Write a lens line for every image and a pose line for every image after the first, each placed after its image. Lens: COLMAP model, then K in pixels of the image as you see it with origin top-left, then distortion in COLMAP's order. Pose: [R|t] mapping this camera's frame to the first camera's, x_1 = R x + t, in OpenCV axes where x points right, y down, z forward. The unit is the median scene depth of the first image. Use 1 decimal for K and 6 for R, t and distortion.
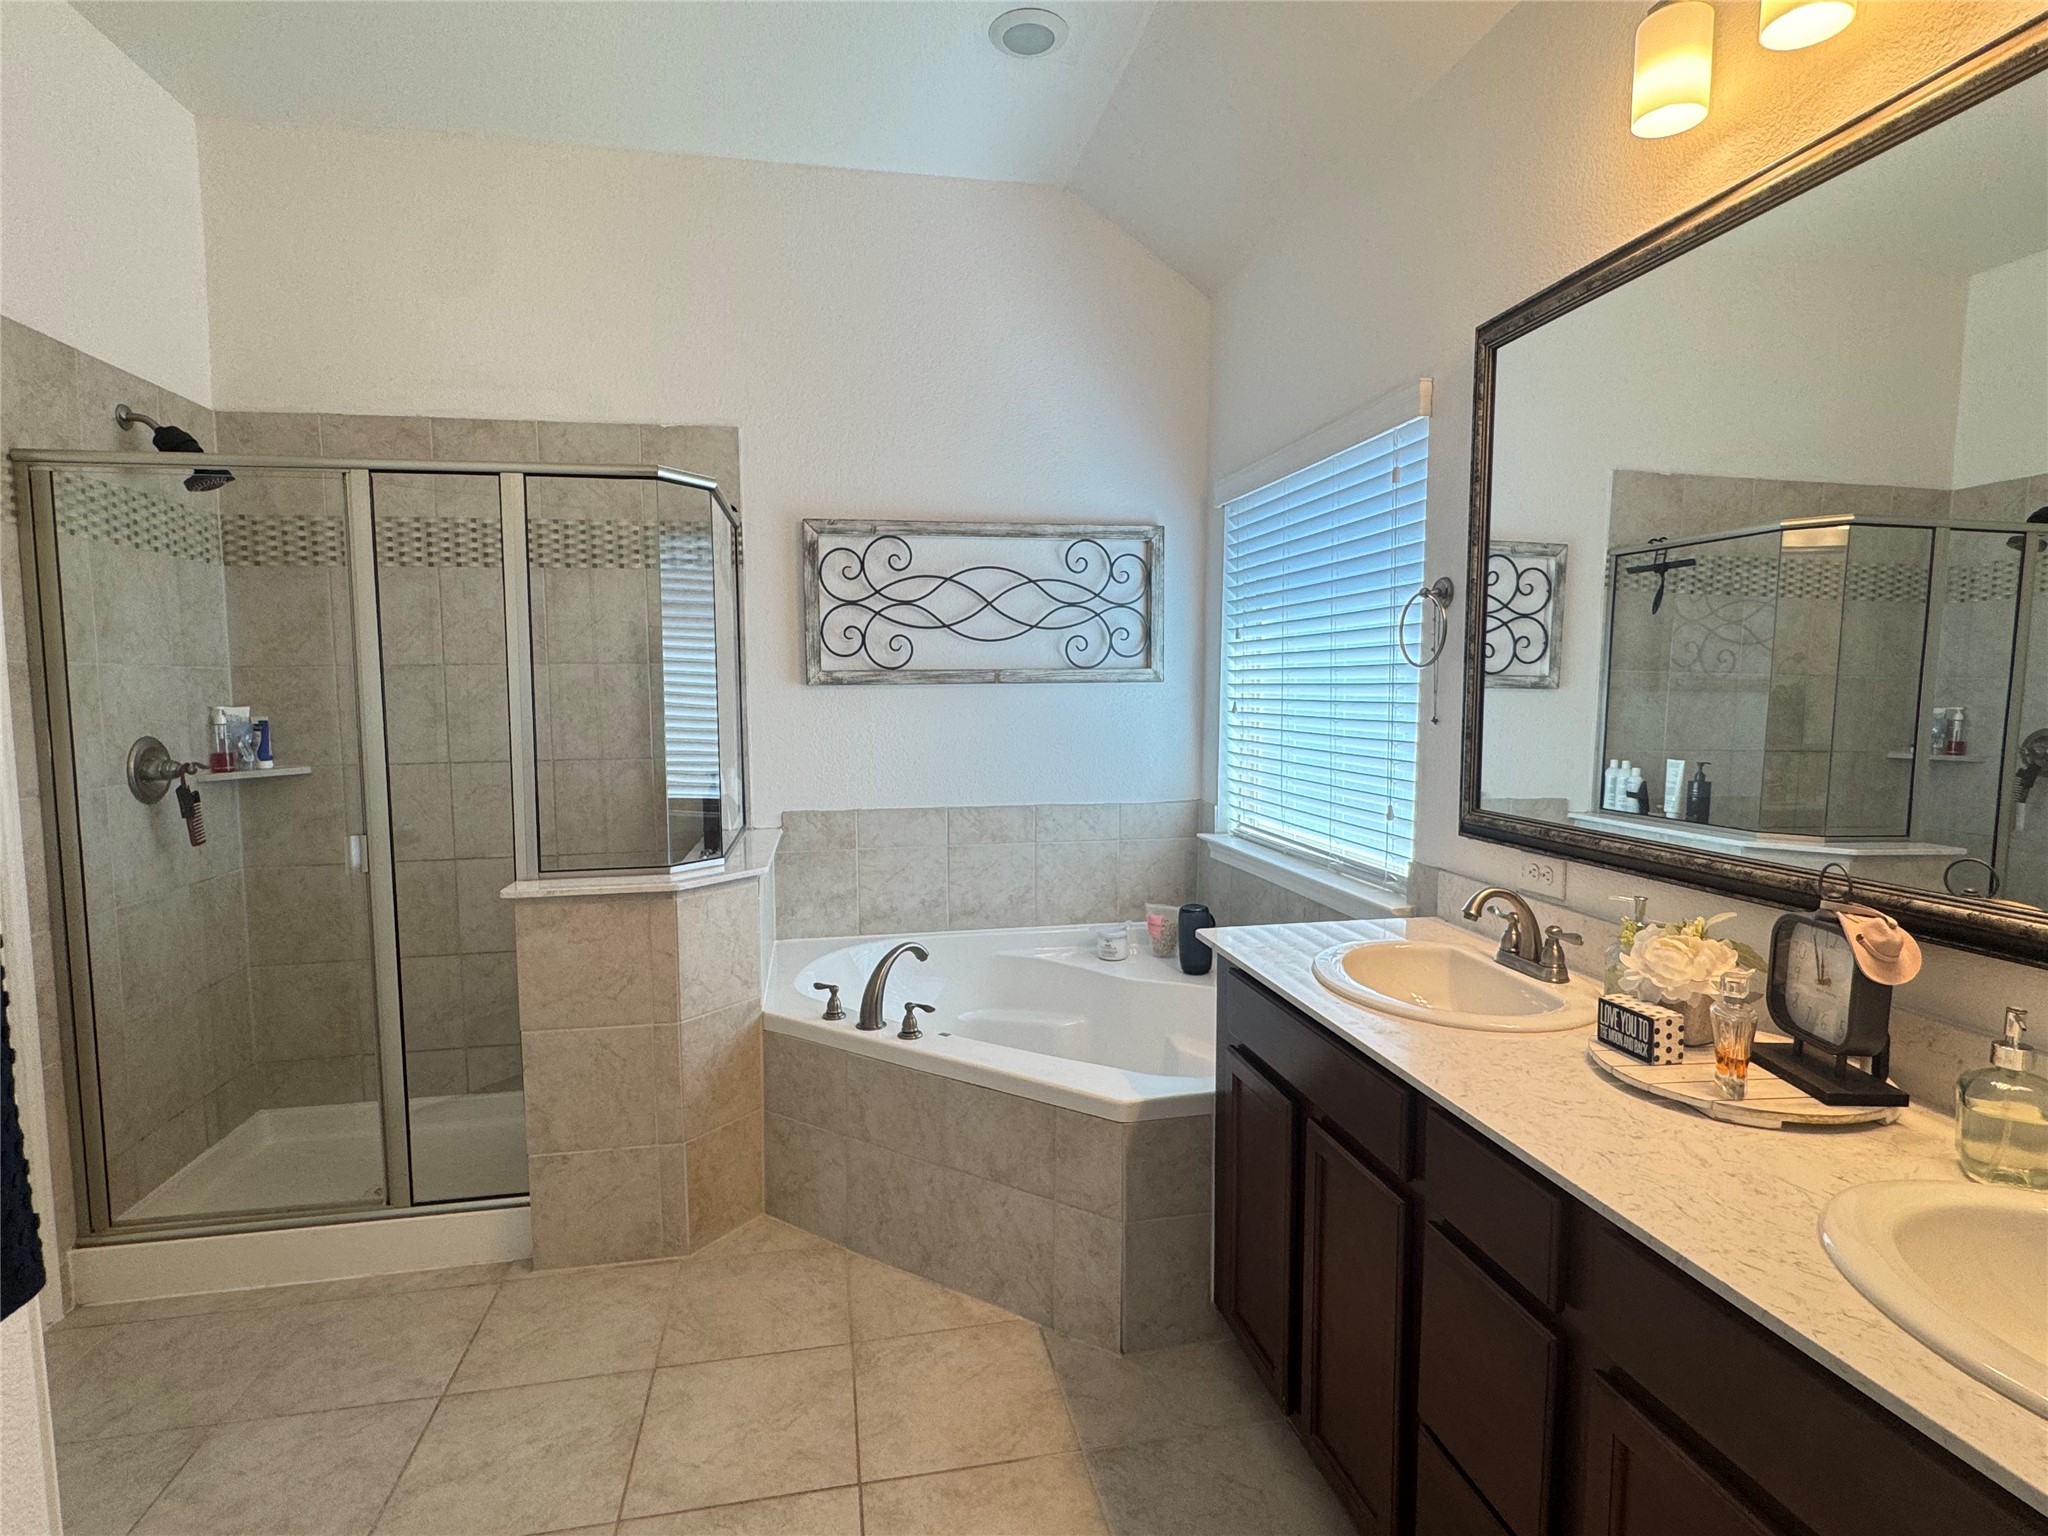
lens RADIAL K [[1013.3, 0, 1024.0], [0, 1013.3, 768.0], [0, 0, 1]] dist [-0.024886, -0.000254]
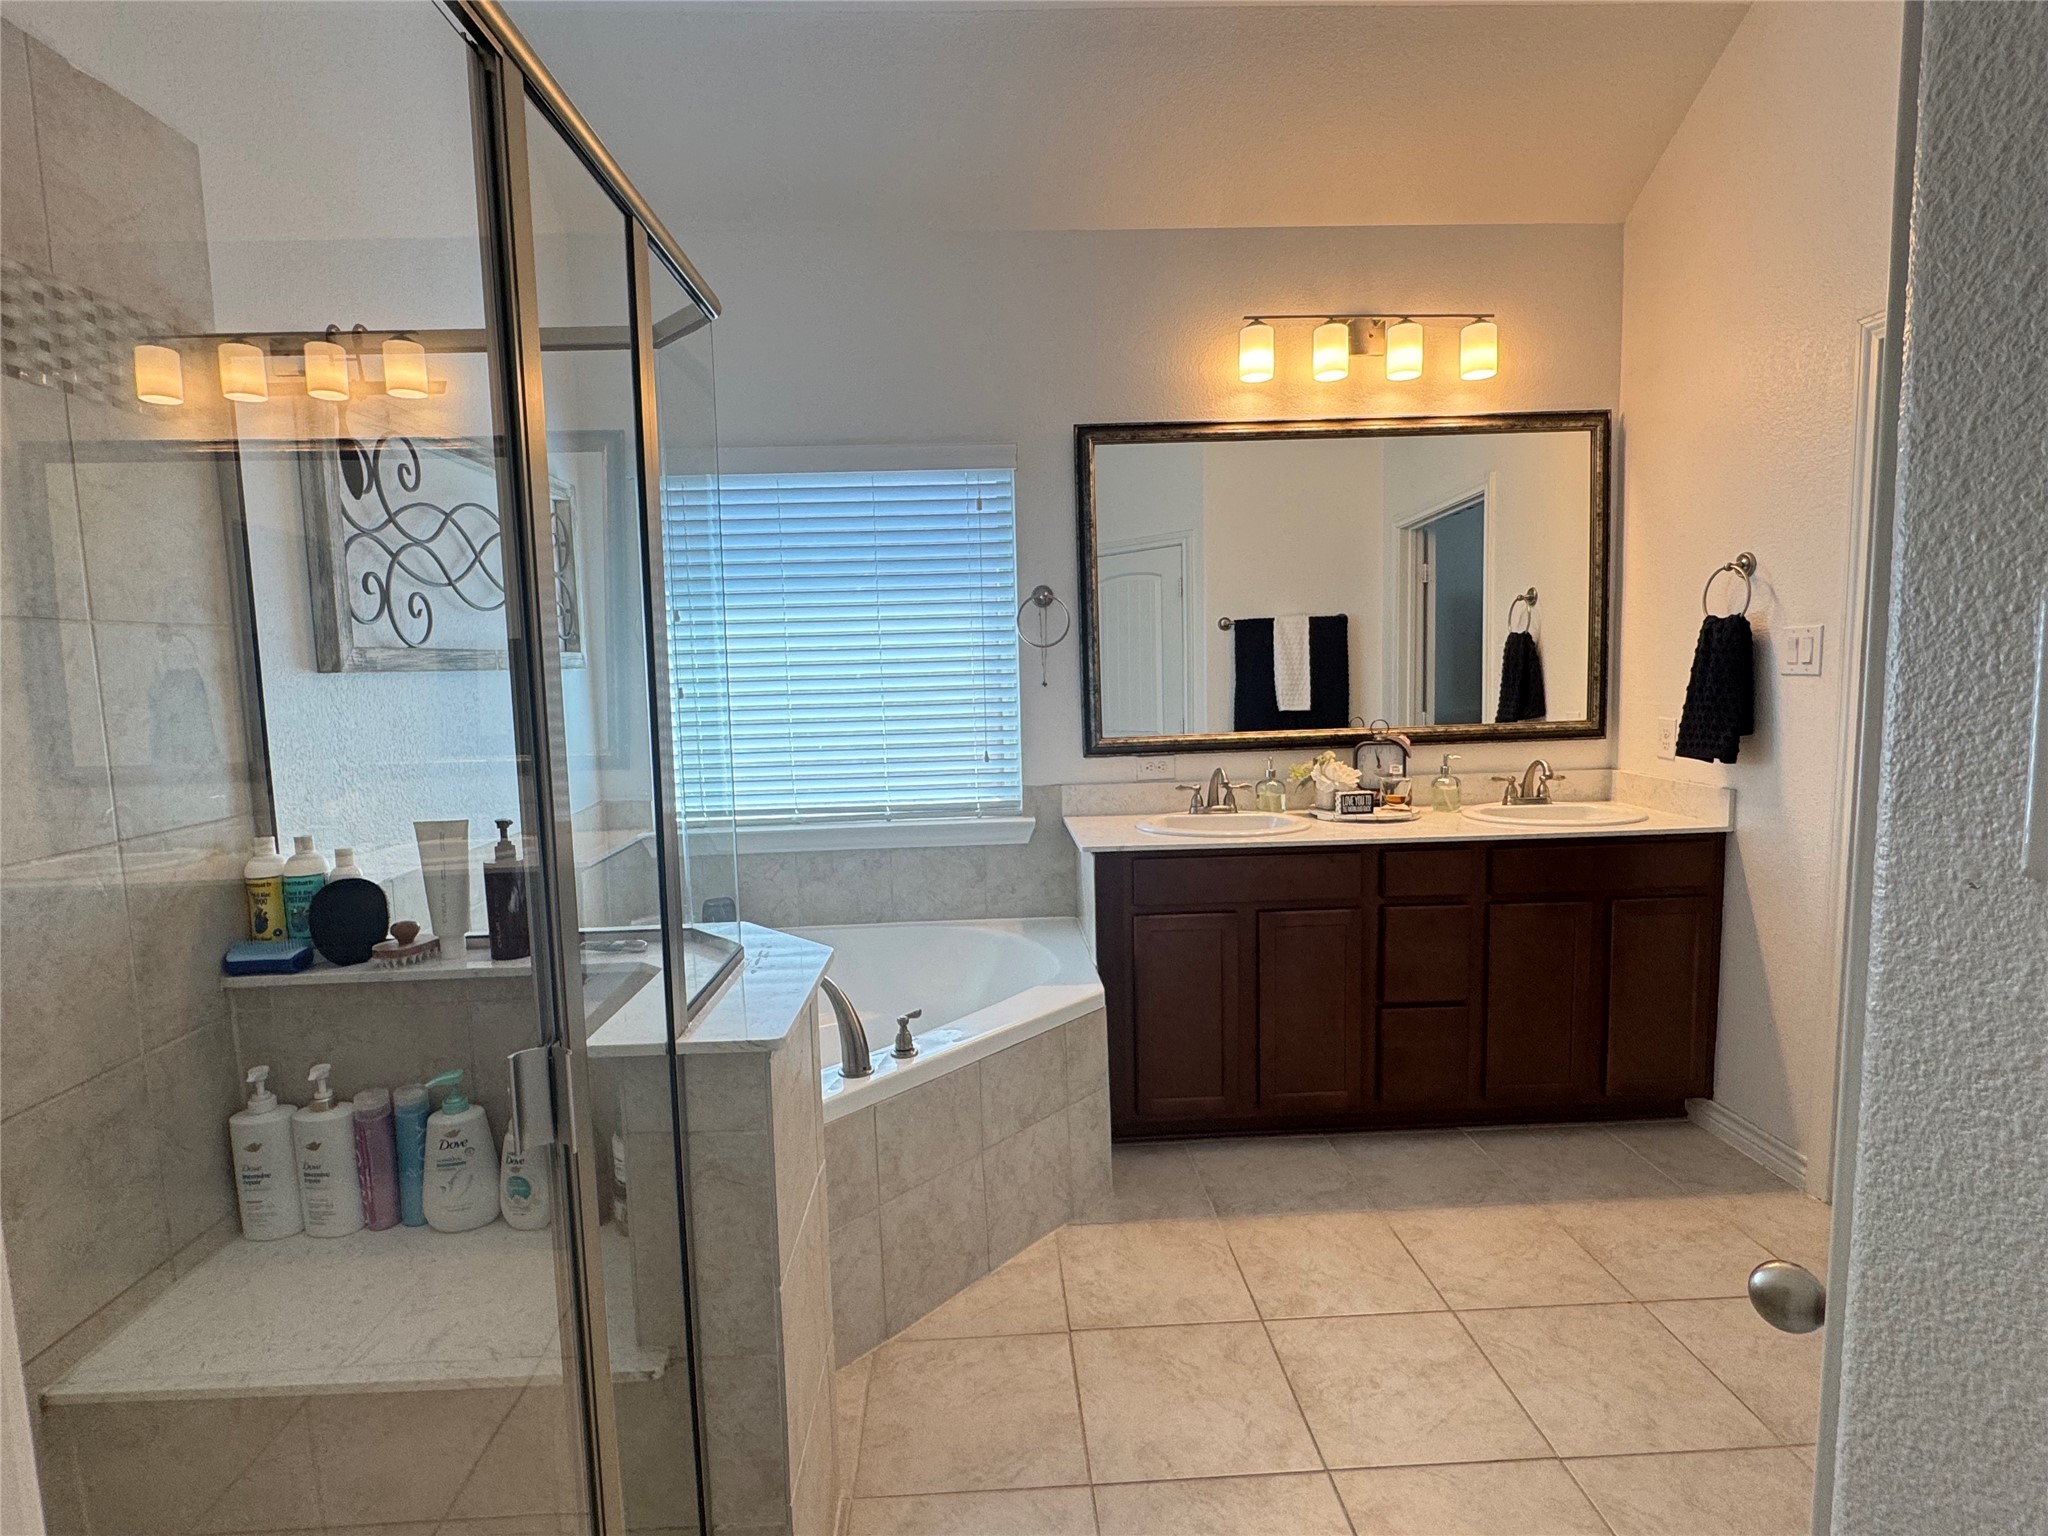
lens RADIAL K [[1008.0, 0, 1027.3], [0, 1008.0, 761.6], [0, 0, 1]] dist [-0.003233, -0.000841]
pose [[0.167083, -0.096136, 0.981245, -0.957628], [0.101030, 0.991665, 0.079954, -0.052474], [-0.980753, 0.085777, 0.175403, 0.724937]]
